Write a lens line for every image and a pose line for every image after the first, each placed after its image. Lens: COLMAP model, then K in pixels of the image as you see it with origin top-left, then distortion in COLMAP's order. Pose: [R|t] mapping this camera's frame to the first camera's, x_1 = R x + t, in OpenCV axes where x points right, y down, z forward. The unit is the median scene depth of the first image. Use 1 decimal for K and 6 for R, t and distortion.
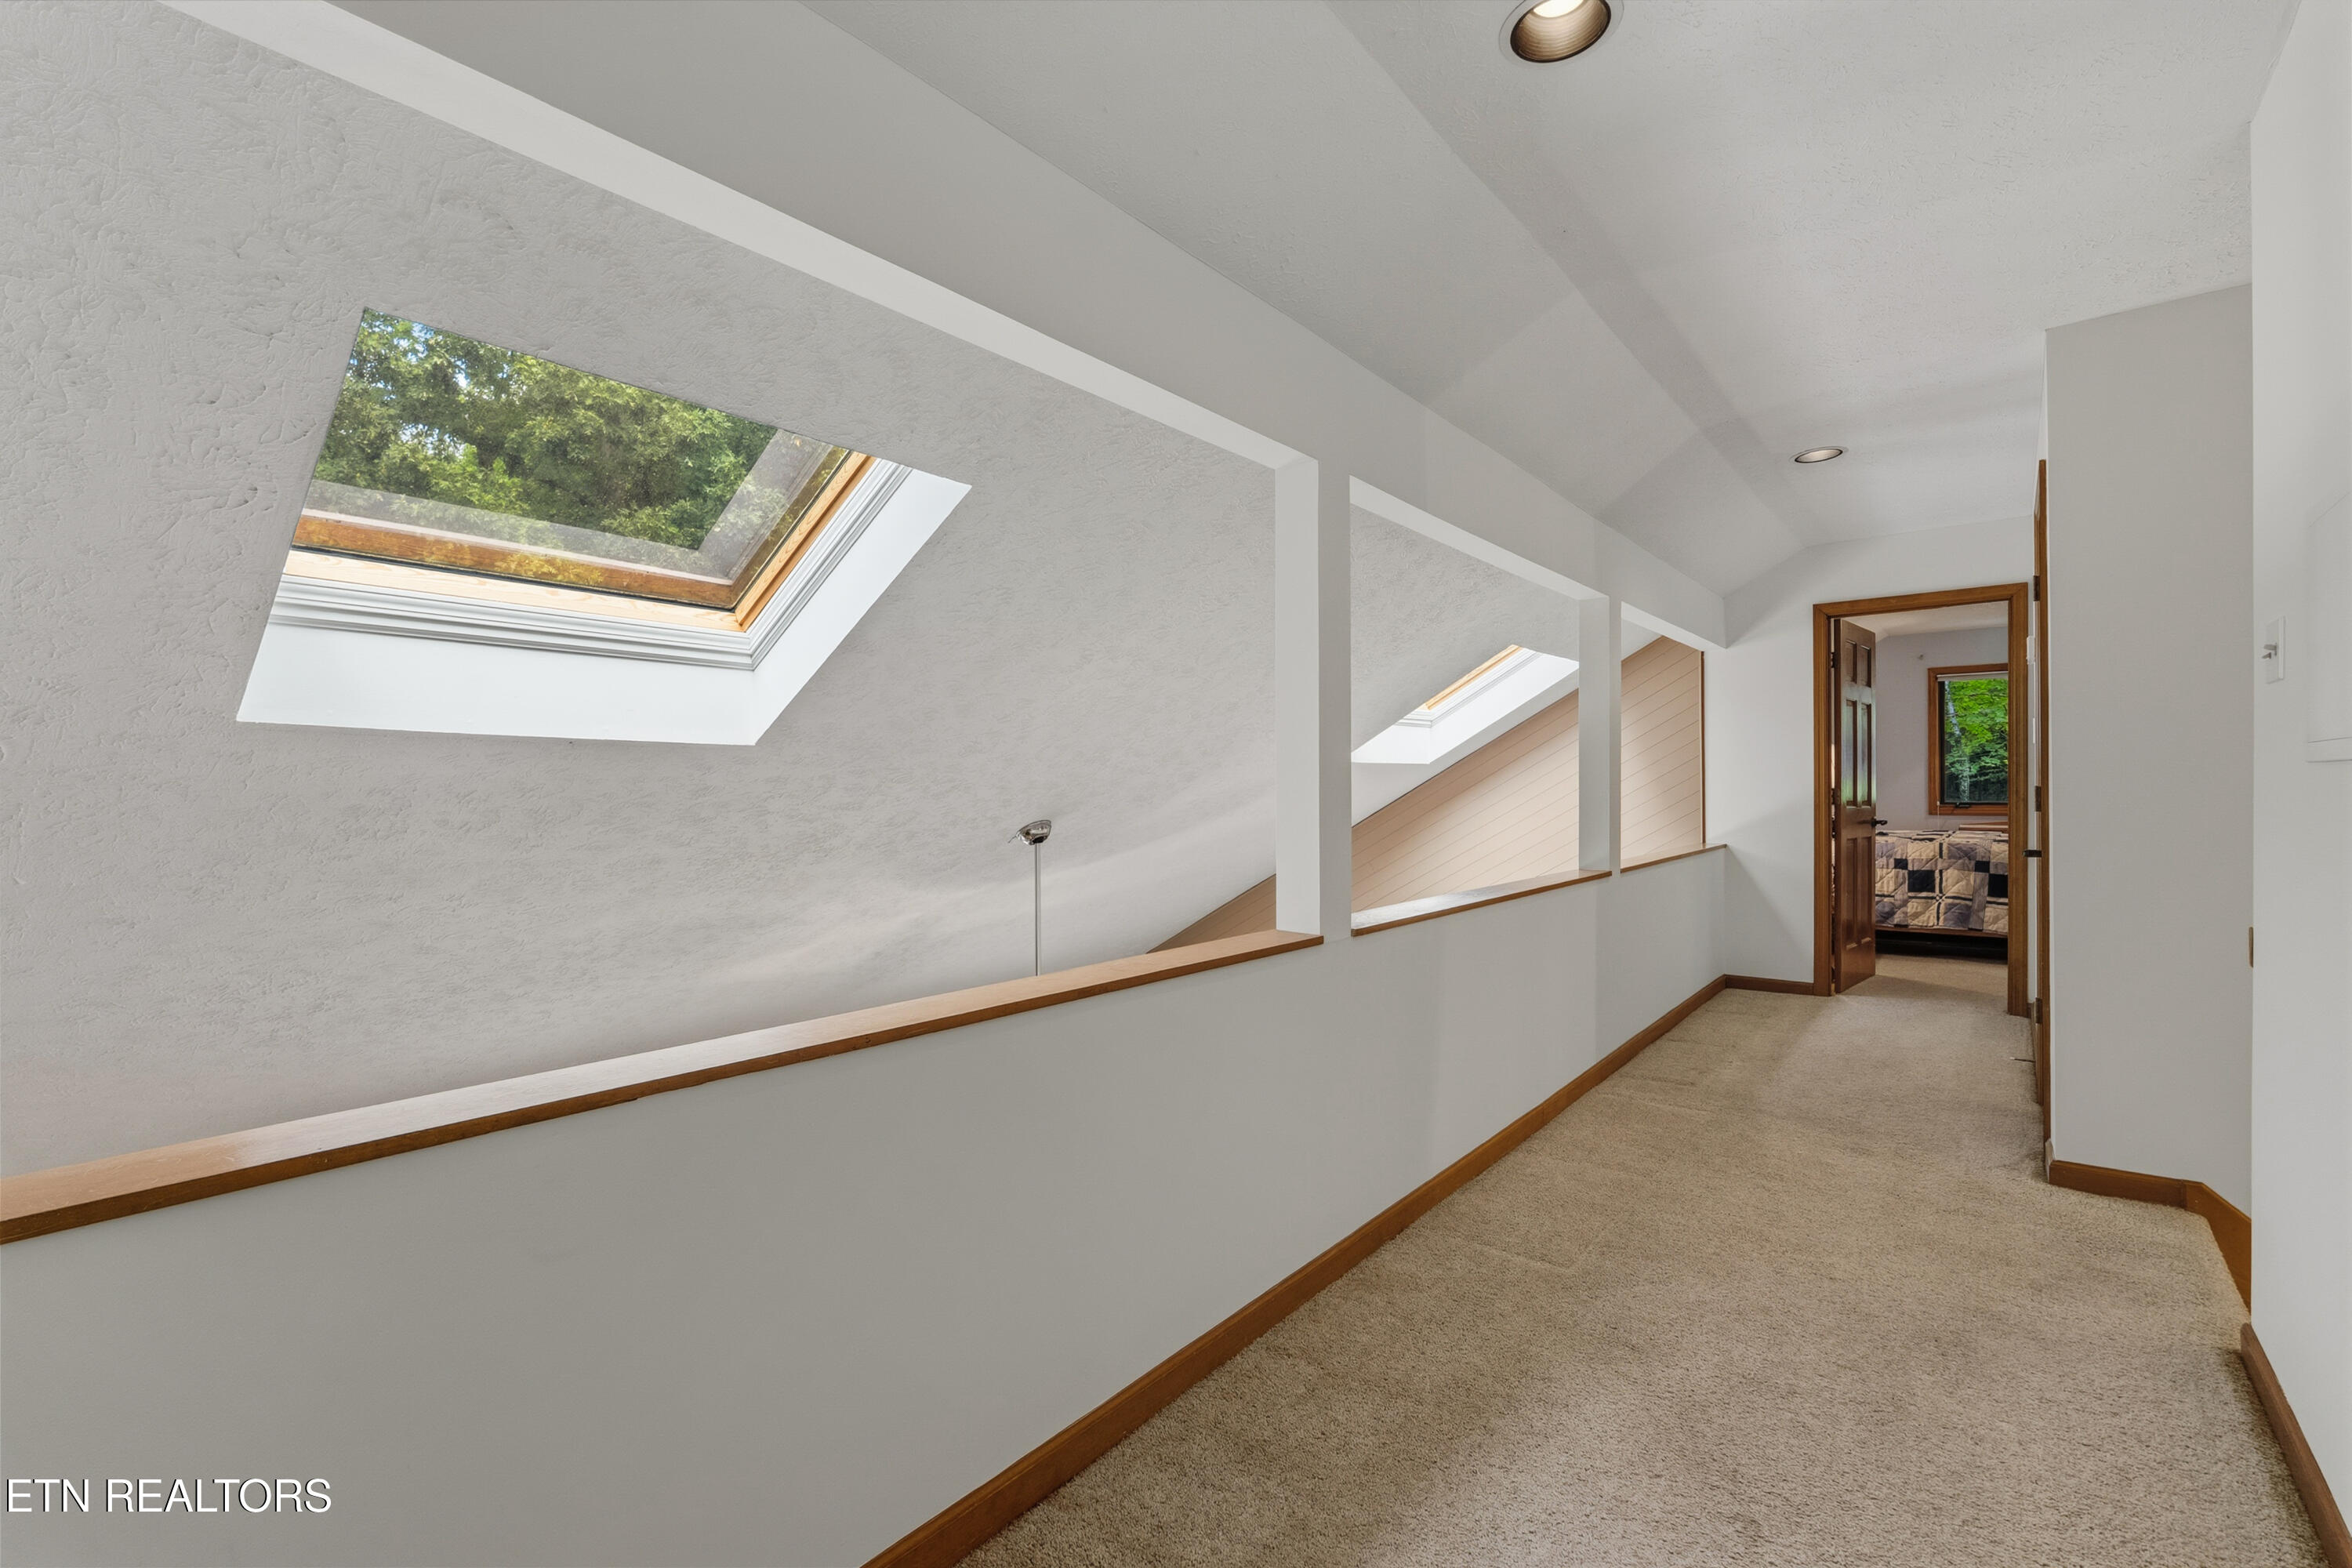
lens RADIAL K [[1037.9, 0, 1172.5], [0, 1037.9, 780.5], [0, 0, 1]] dist [-0.004757, 0.000770]
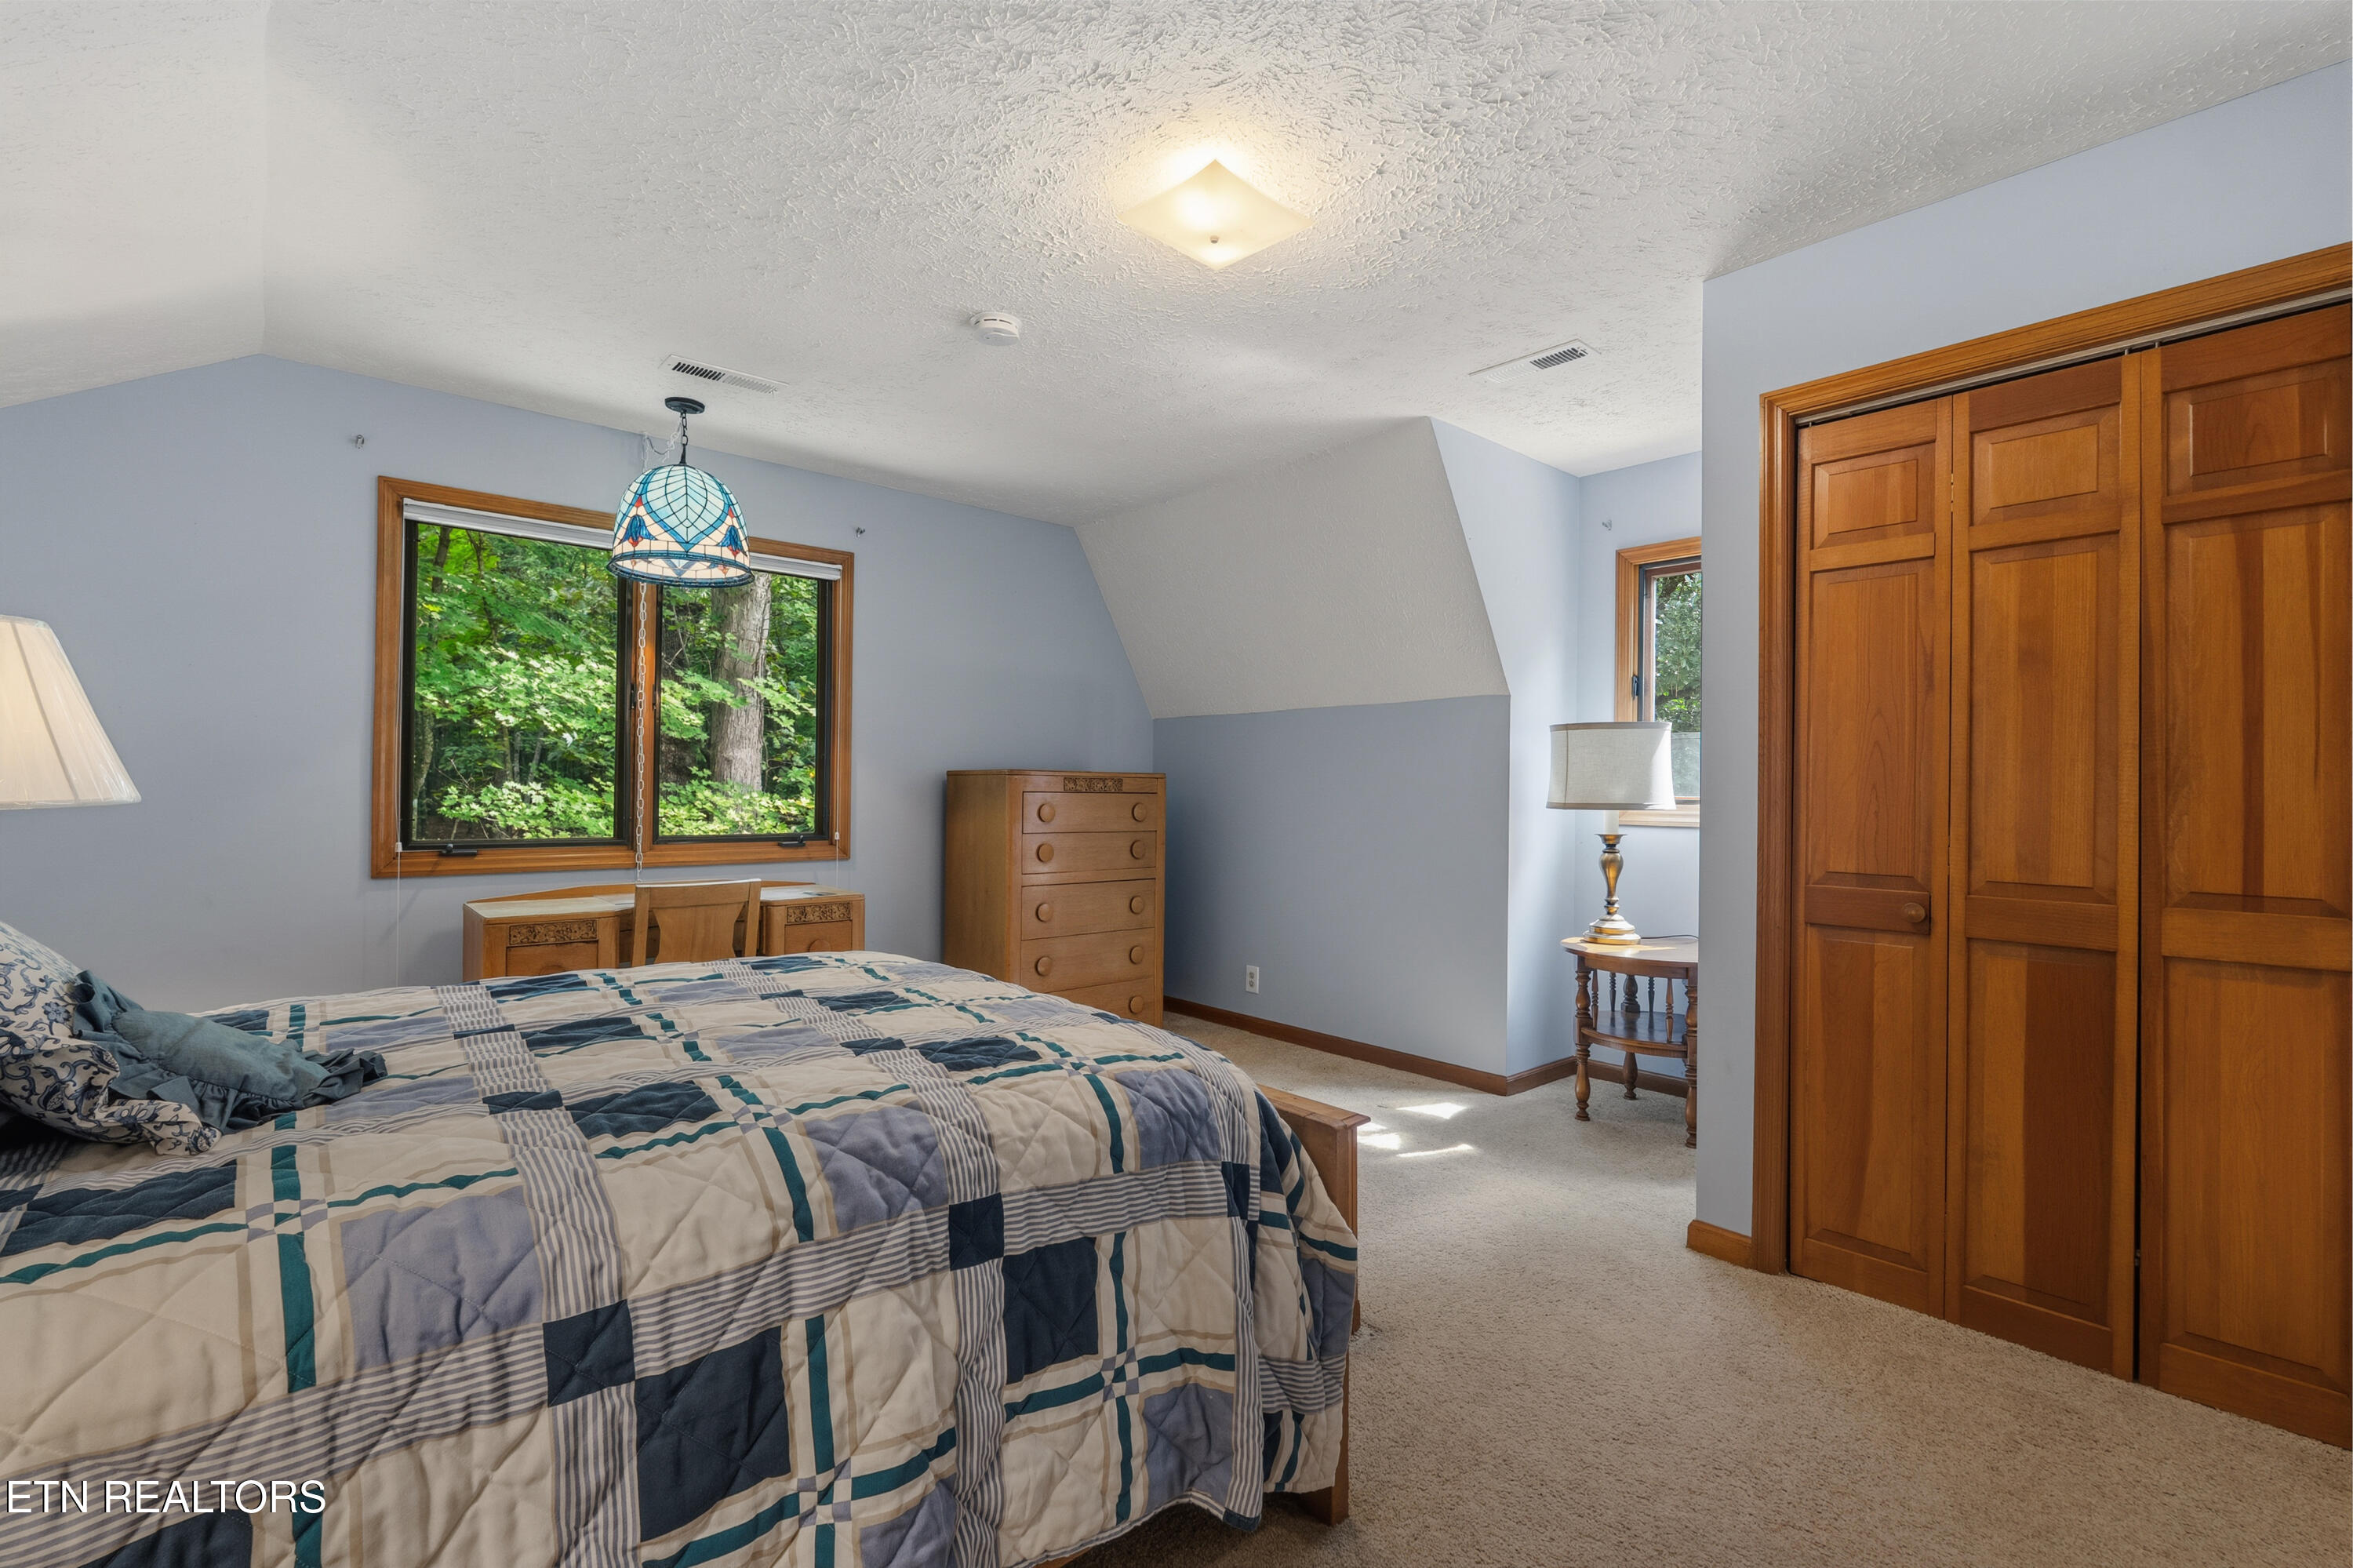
lens RADIAL K [[1038.3, 0, 1173.9], [0, 1038.3, 785.6], [0, 0, 1]] dist [-0.004757, 0.000770]
pose [[0.178950, 0.008851, 0.983818, 0.580647], [-0.007942, 0.999940, -0.007551, 0.001078], [-0.983826, -0.006463, 0.179009, 0.904025]]
